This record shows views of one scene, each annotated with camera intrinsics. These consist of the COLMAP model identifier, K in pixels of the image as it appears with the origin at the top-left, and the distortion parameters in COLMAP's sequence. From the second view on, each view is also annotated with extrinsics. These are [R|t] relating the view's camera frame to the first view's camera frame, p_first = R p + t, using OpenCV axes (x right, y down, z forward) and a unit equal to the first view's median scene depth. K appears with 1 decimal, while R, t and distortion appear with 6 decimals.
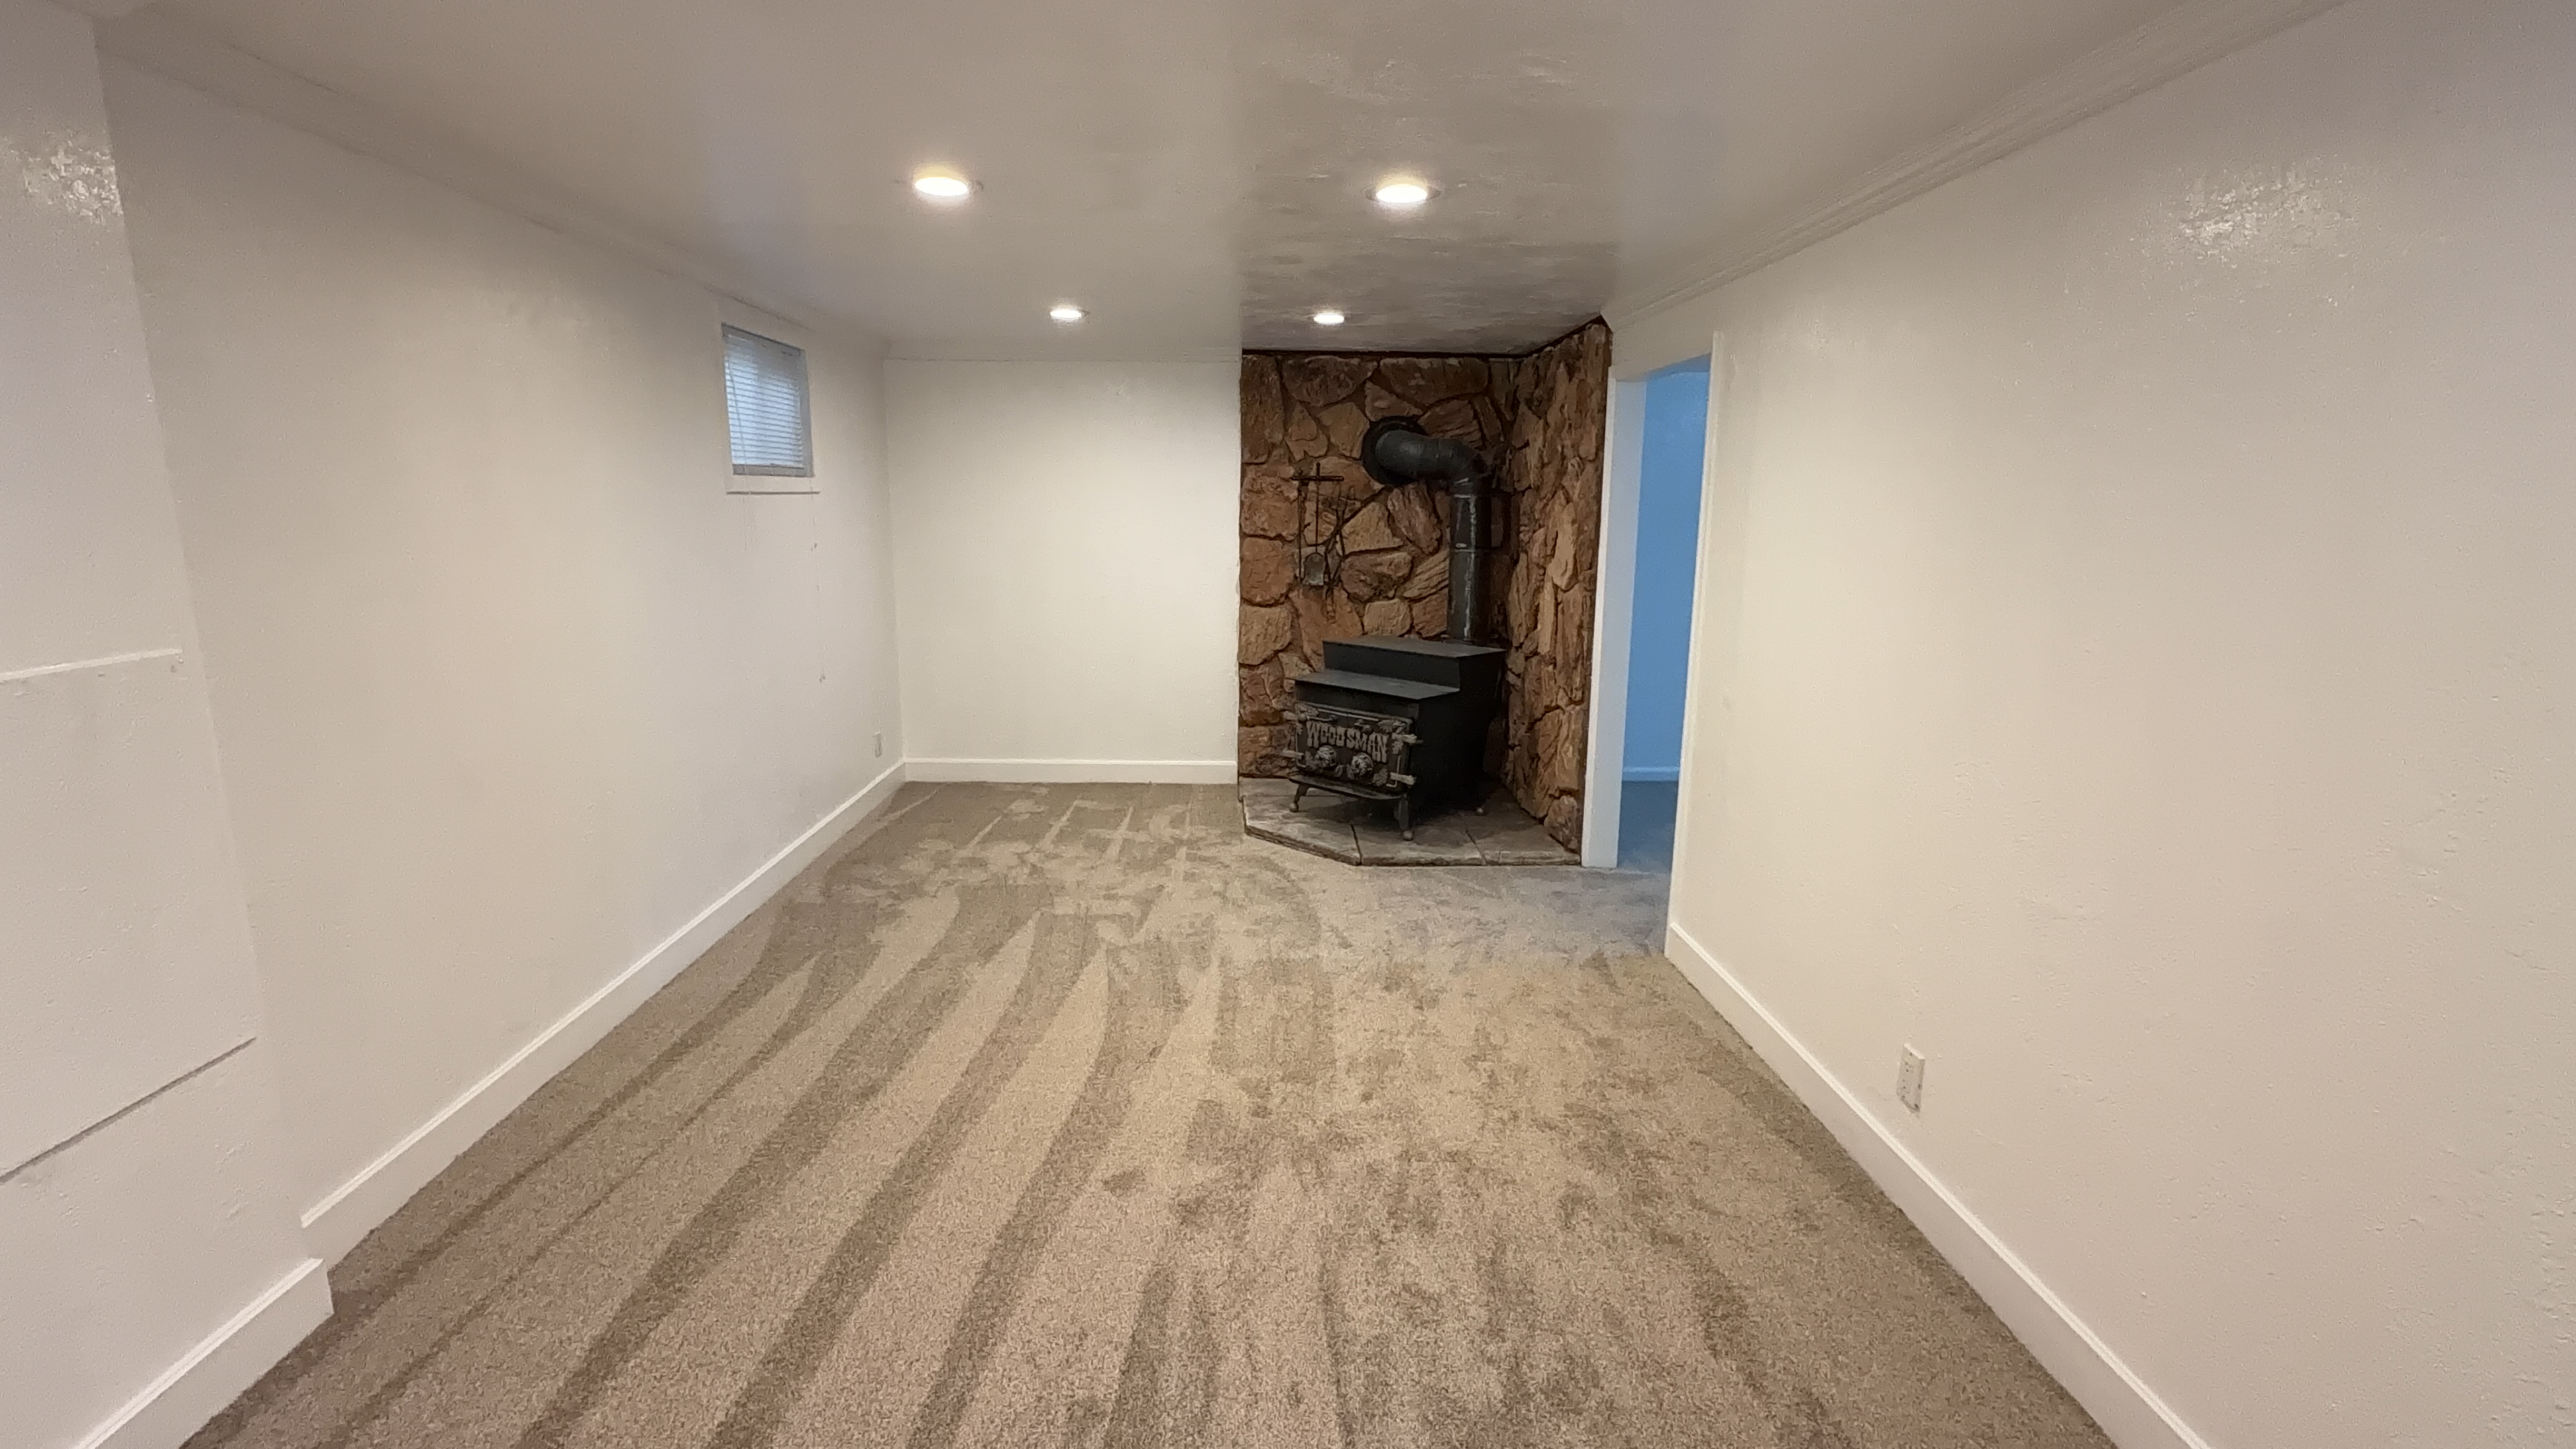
lens RADIAL K [[1148.0, 0, 1284.9], [0, 1148.0, 727.2], [0, 0, 1]] dist [-0.002773, -0.000193]
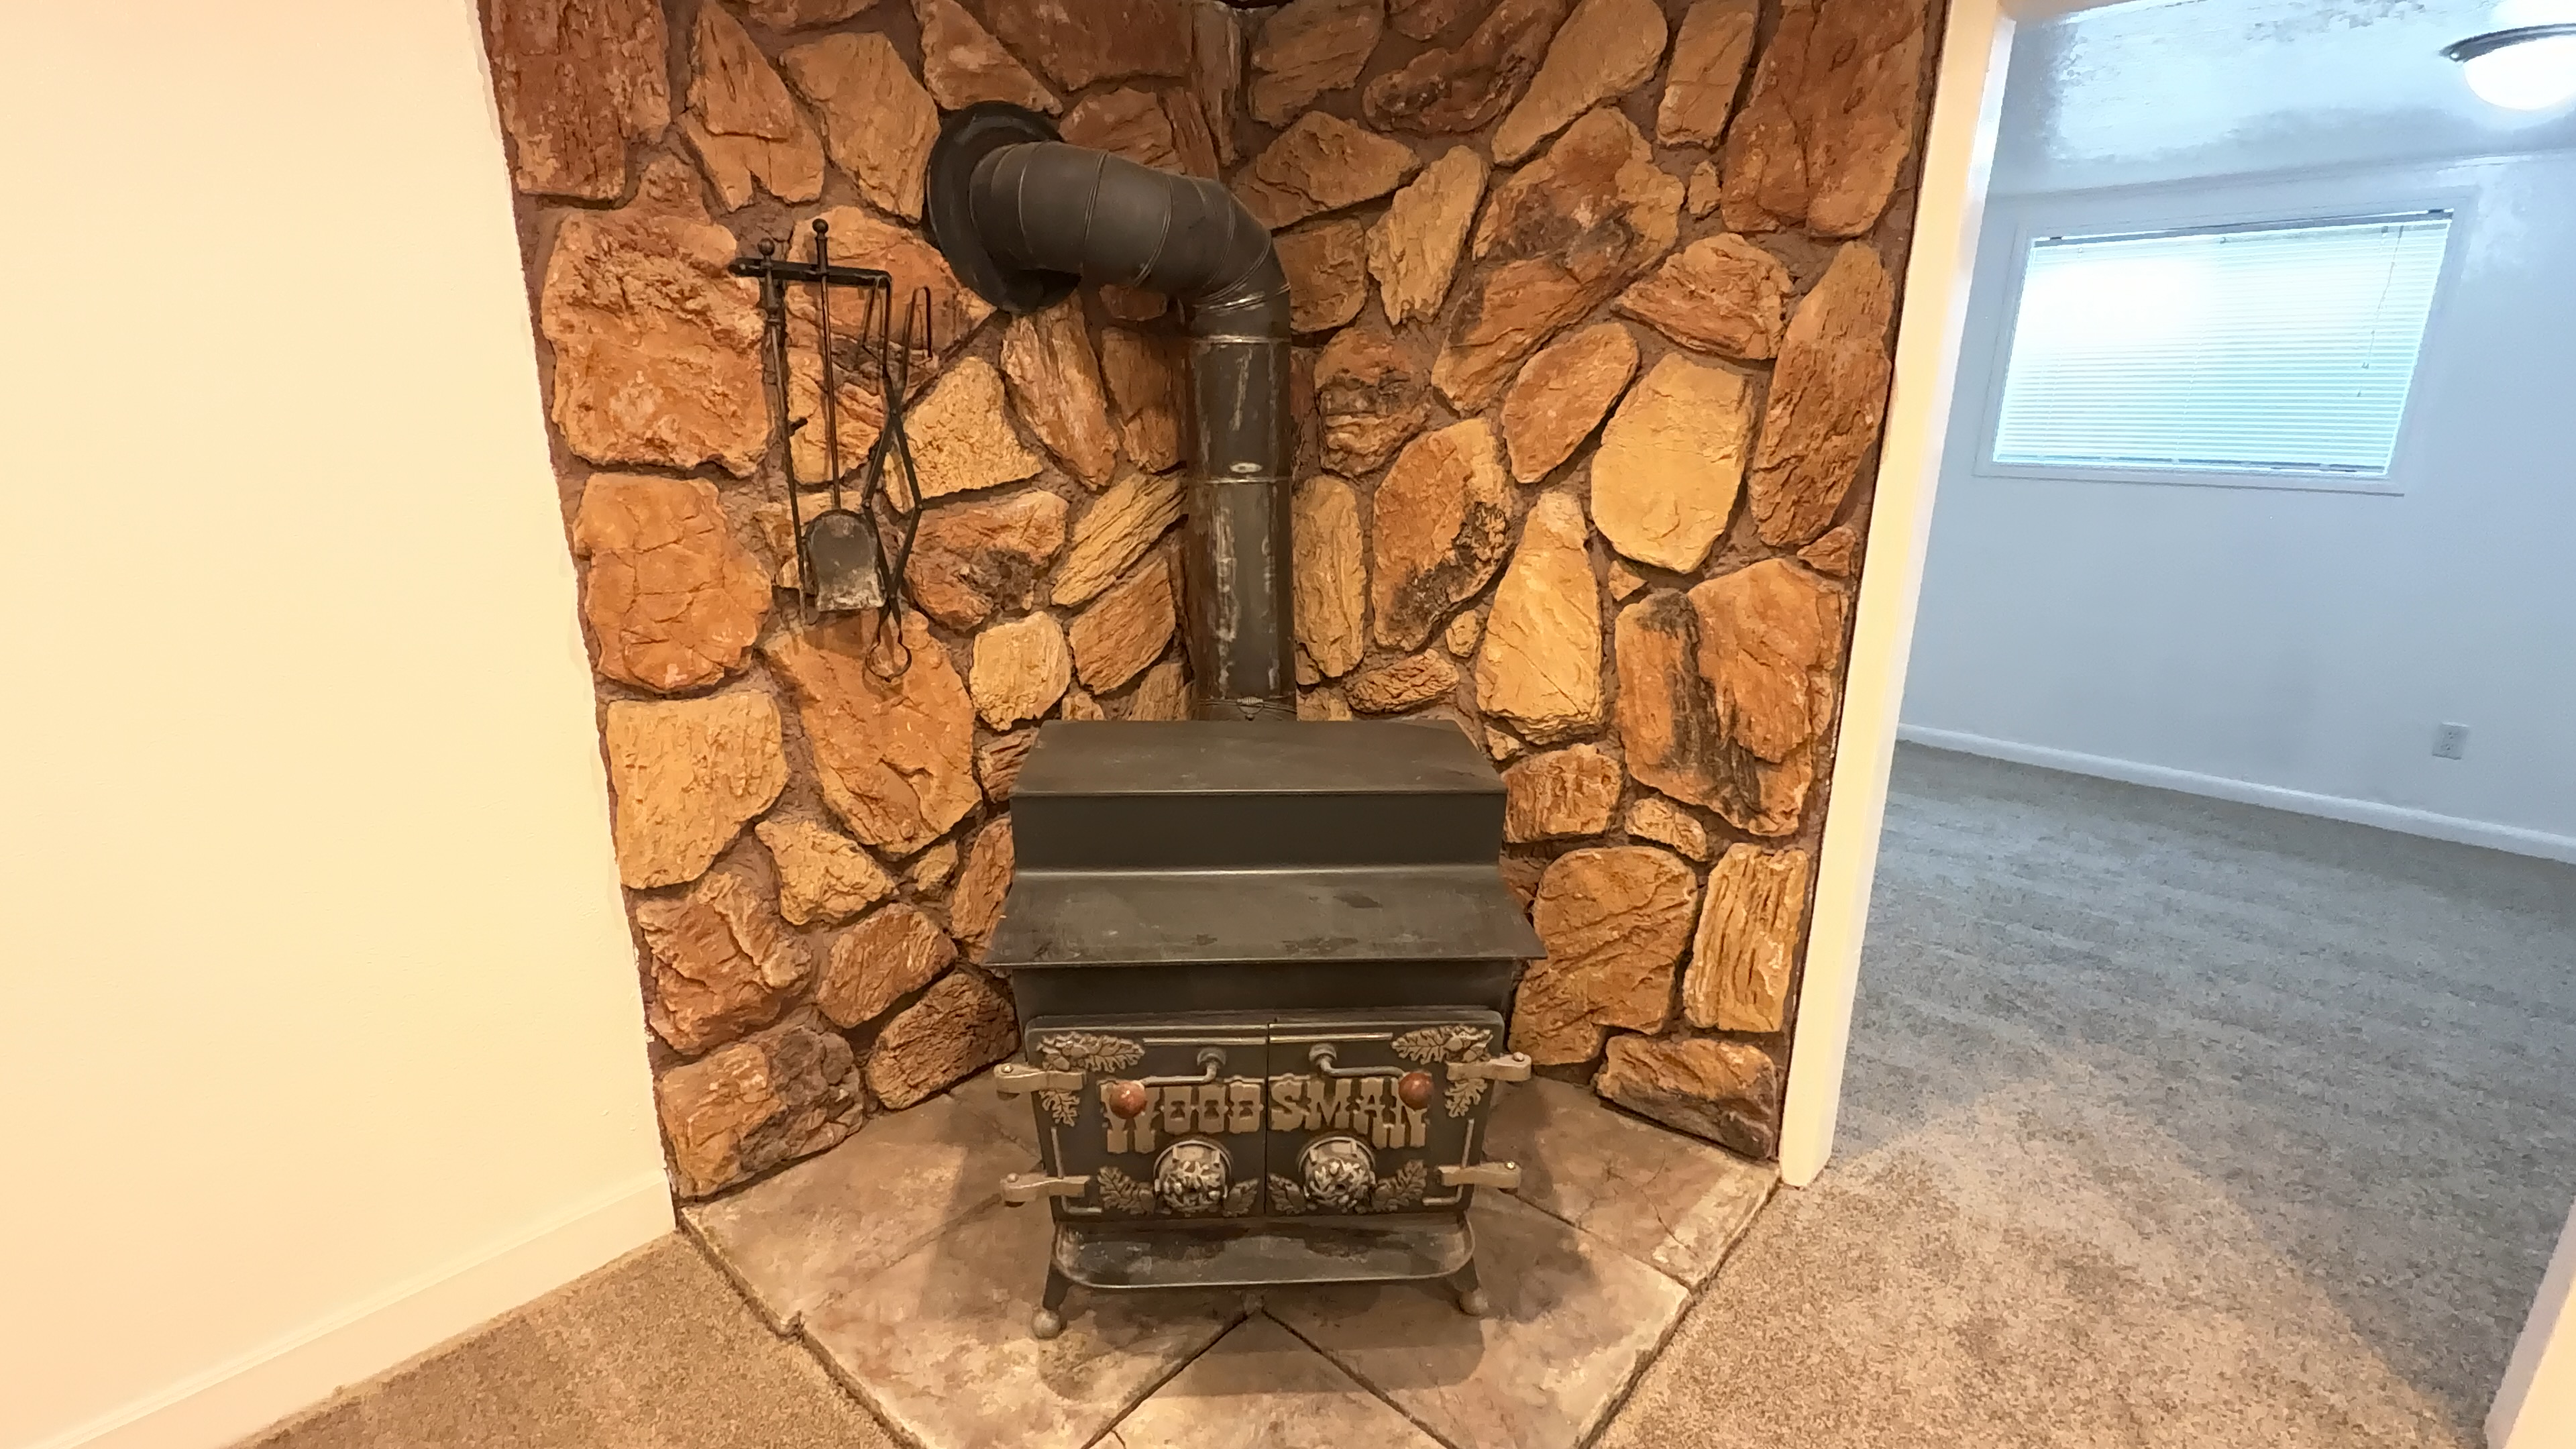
lens RADIAL K [[1148.0, 0, 1291.6], [0, 1148.0, 725.9], [0, 0, 1]] dist [-0.002773, -0.000193]
pose [[0.692501, -0.204539, 0.691814, -0.122930], [0.140207, 0.978839, 0.149053, -0.122138], [-0.707661, -0.006222, 0.706524, 0.675851]]
